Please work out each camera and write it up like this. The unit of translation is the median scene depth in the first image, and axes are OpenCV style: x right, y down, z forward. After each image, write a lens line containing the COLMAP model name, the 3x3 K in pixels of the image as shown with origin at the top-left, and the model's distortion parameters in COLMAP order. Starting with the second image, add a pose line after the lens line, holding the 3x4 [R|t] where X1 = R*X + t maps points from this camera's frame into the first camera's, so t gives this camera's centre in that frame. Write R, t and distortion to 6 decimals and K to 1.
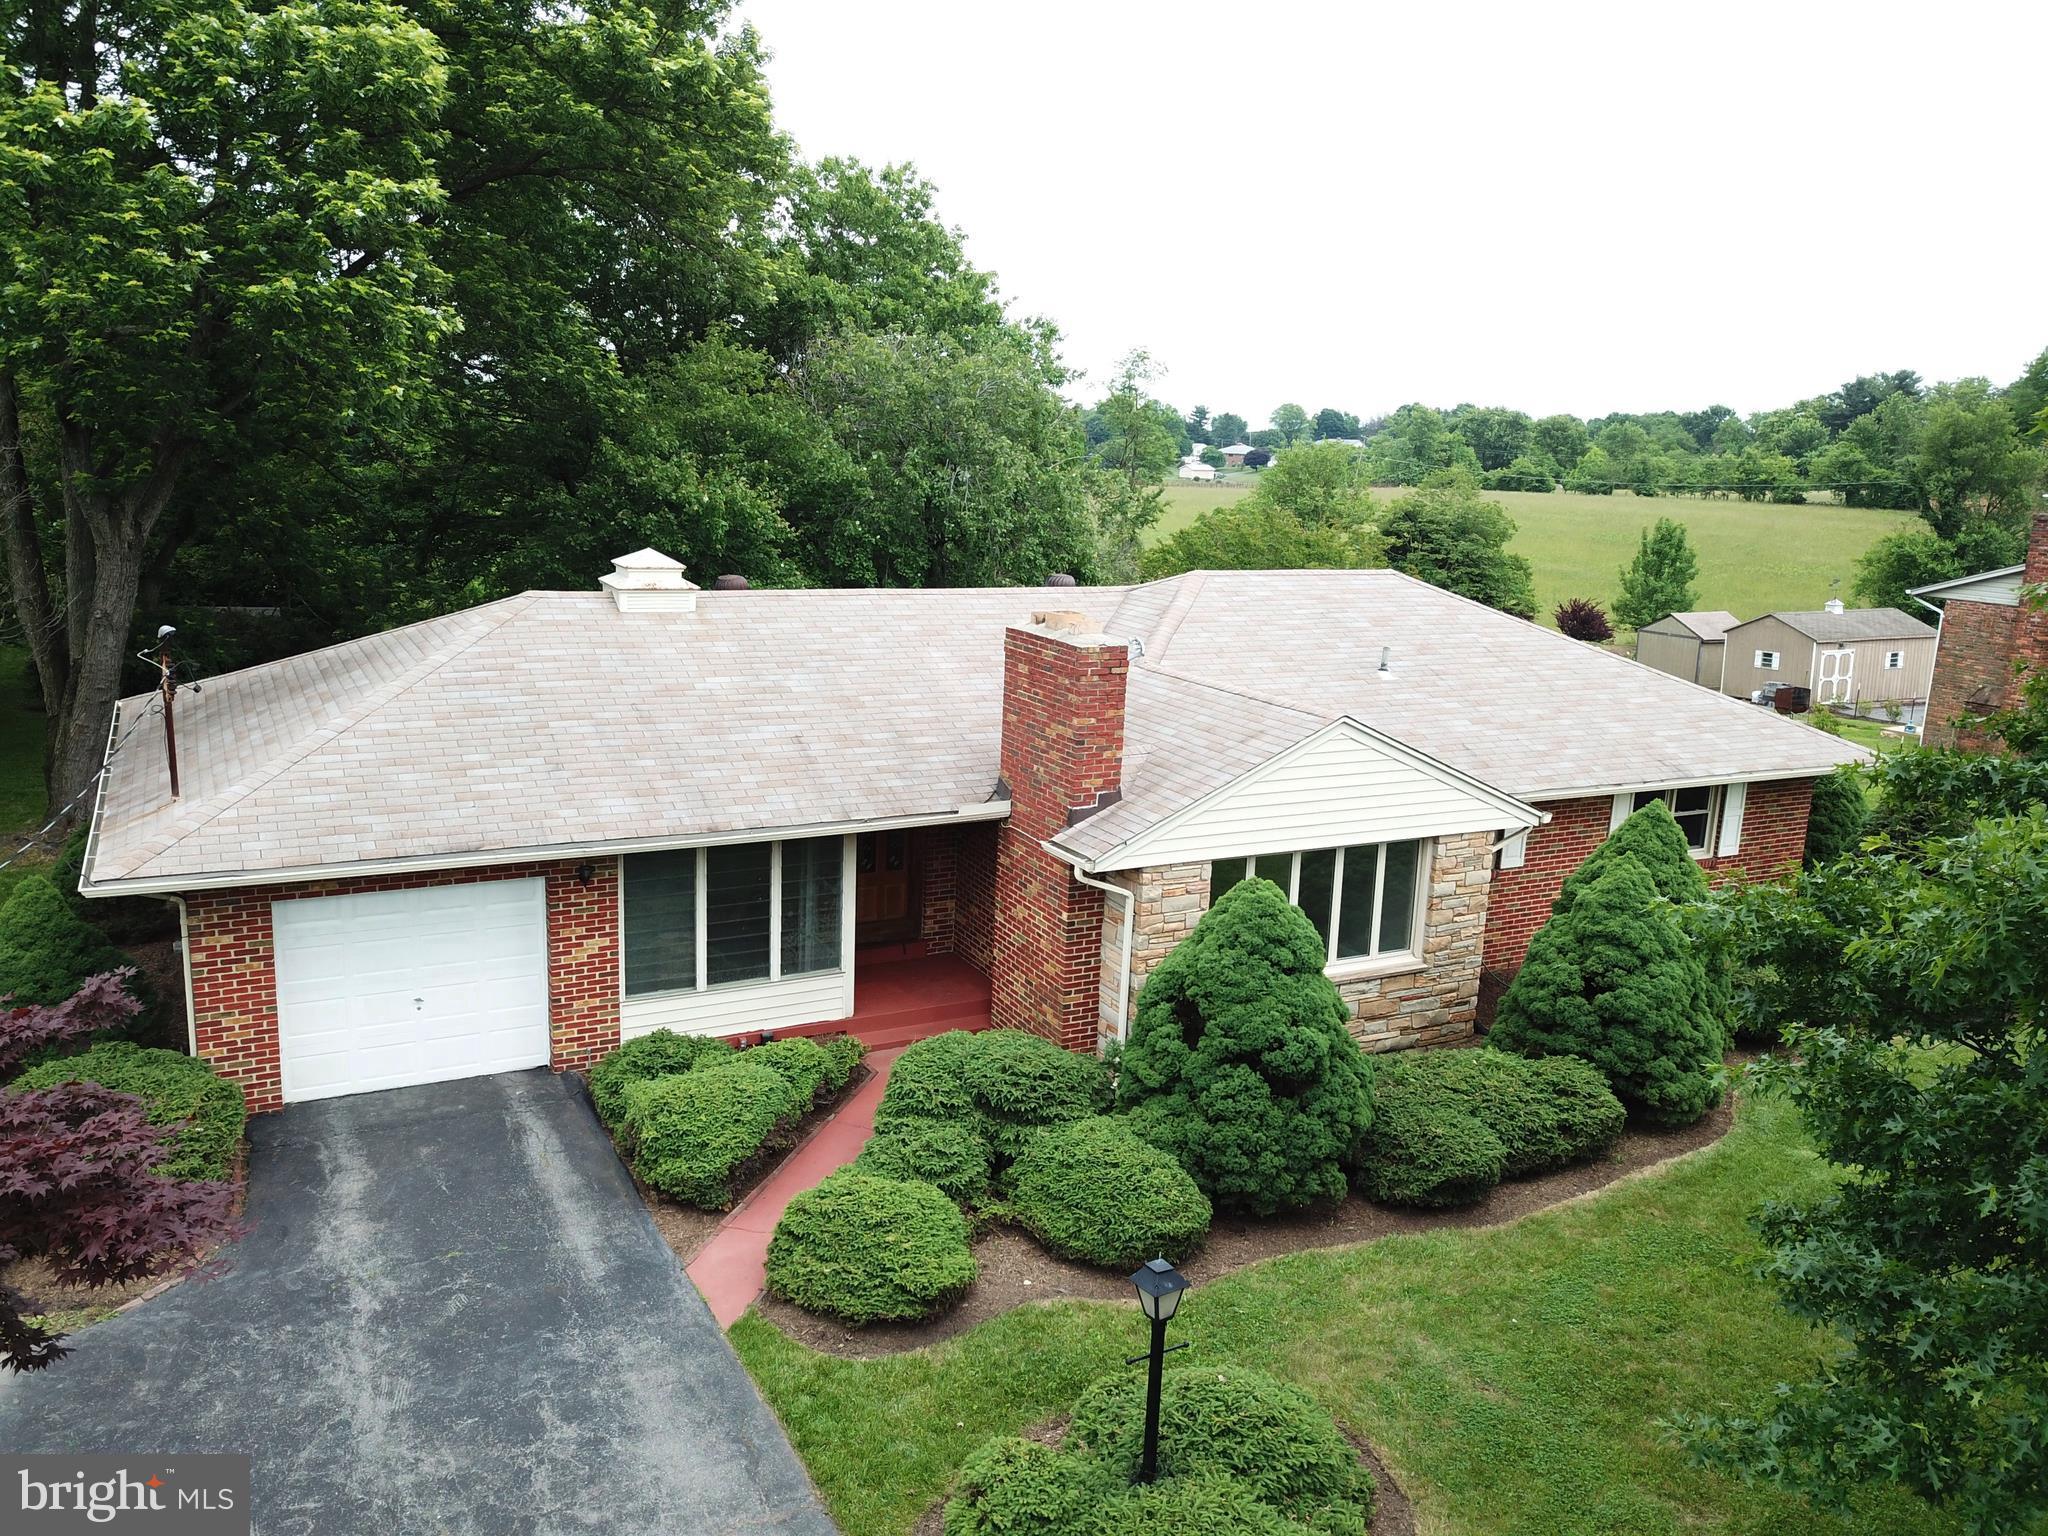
lens RADIAL K [[1516.4, 0, 968.7], [0, 1516.4, 796.8], [0, 0, 1]] dist [0.026893, -0.008164]
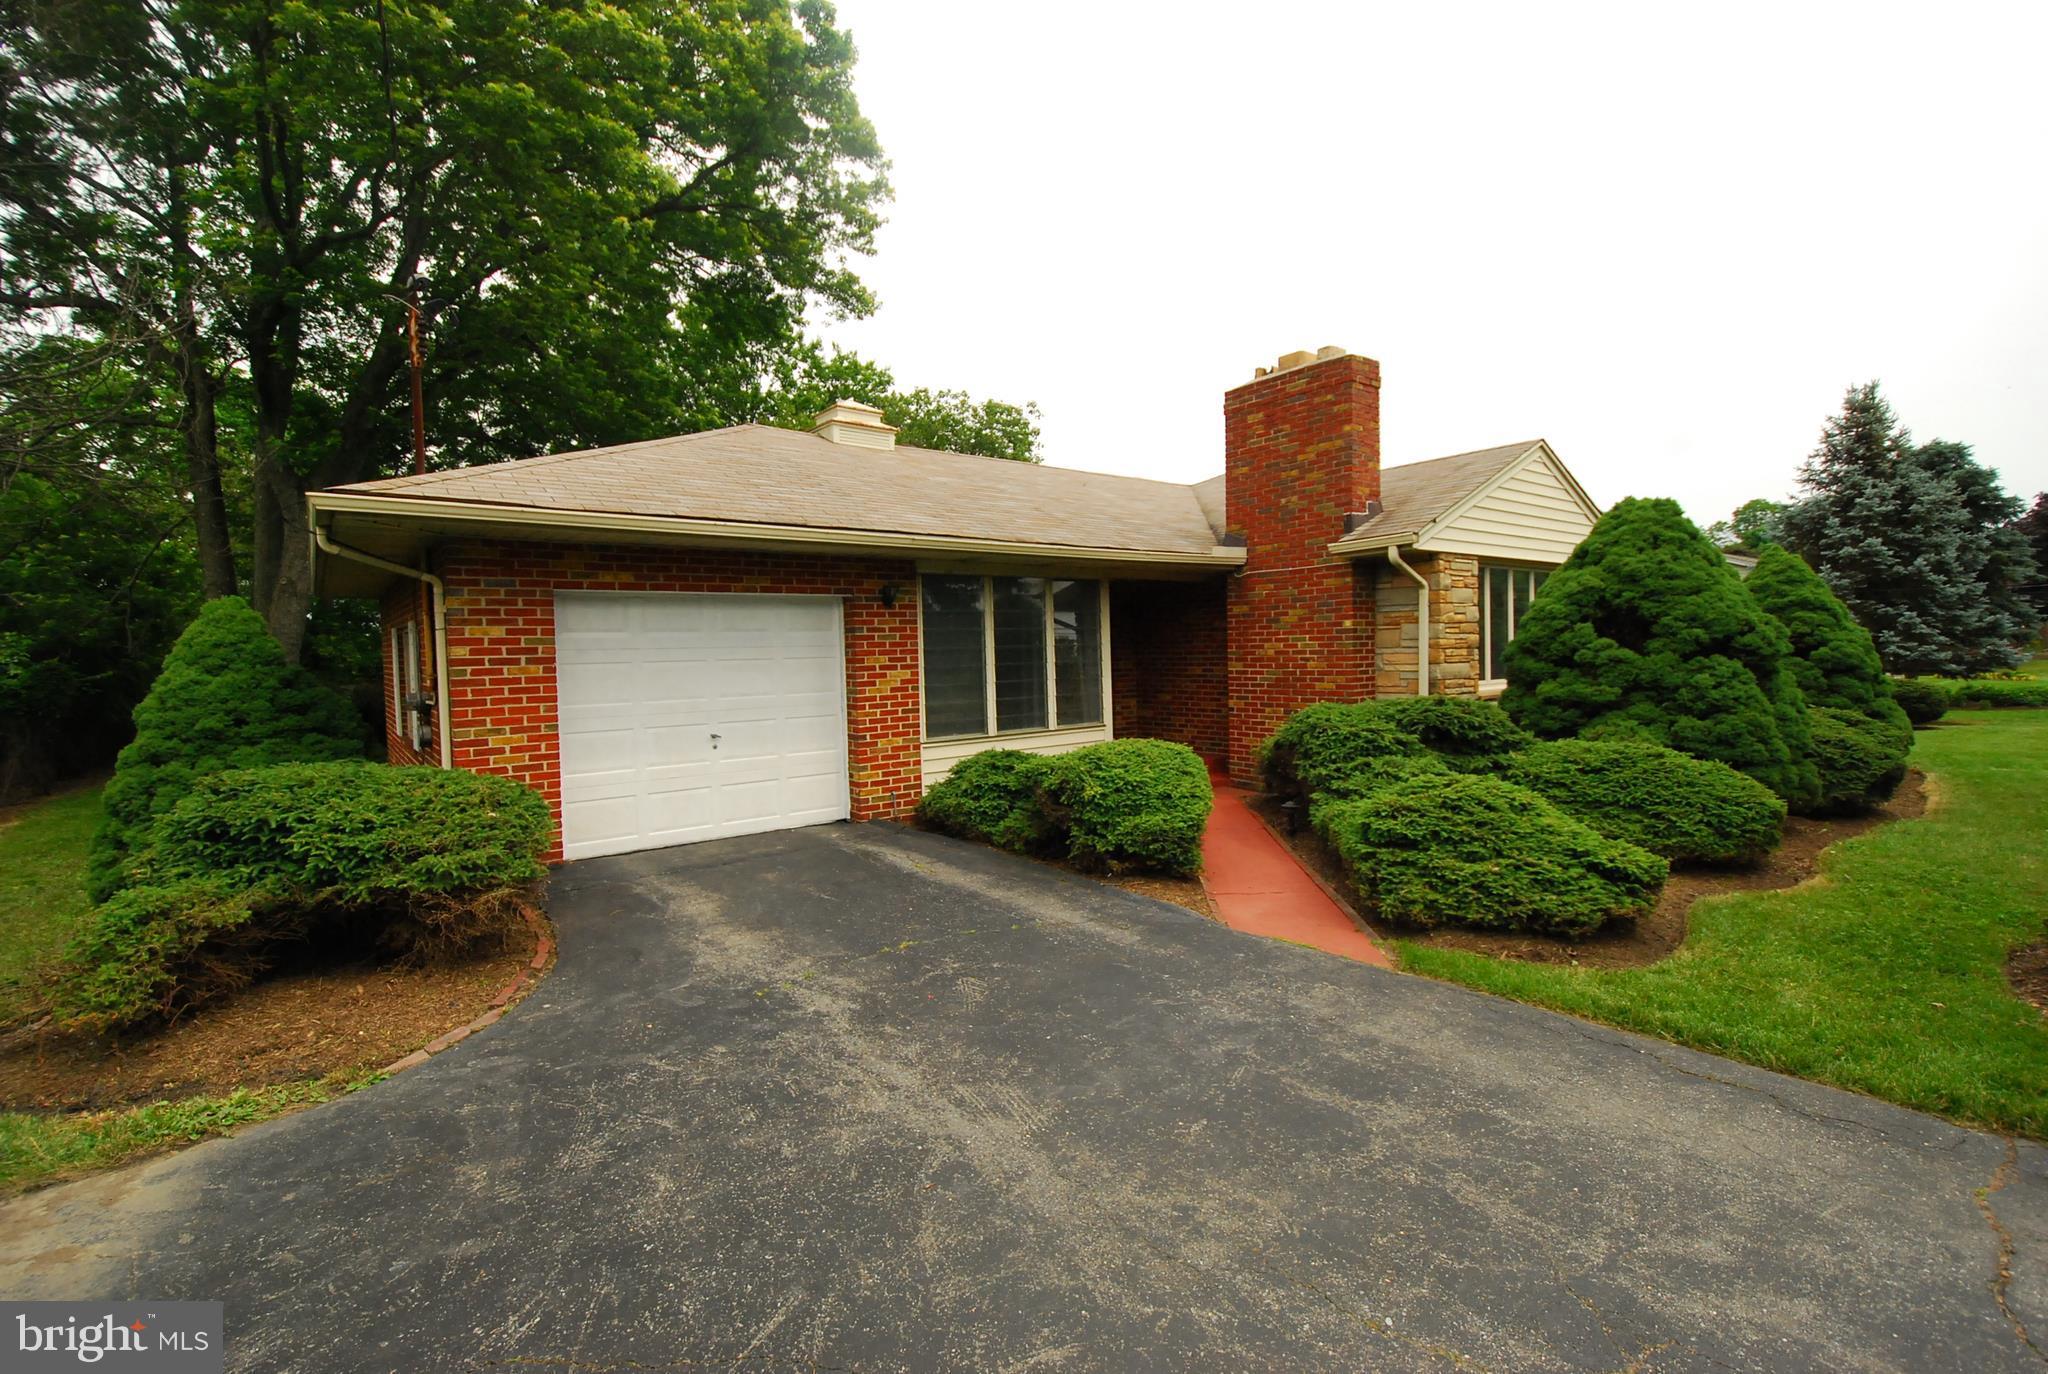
lens RADIAL K [[906.6, 0, 1017.3], [0, 906.6, 686.8], [0, 0, 1]] dist [0.015408, -0.024143]
pose [[0.980466, -0.067273, 0.184825, -0.310451], [0.096923, 0.982928, -0.156391, 0.221601], [-0.171149, 0.171250, 0.970248, 0.500515]]
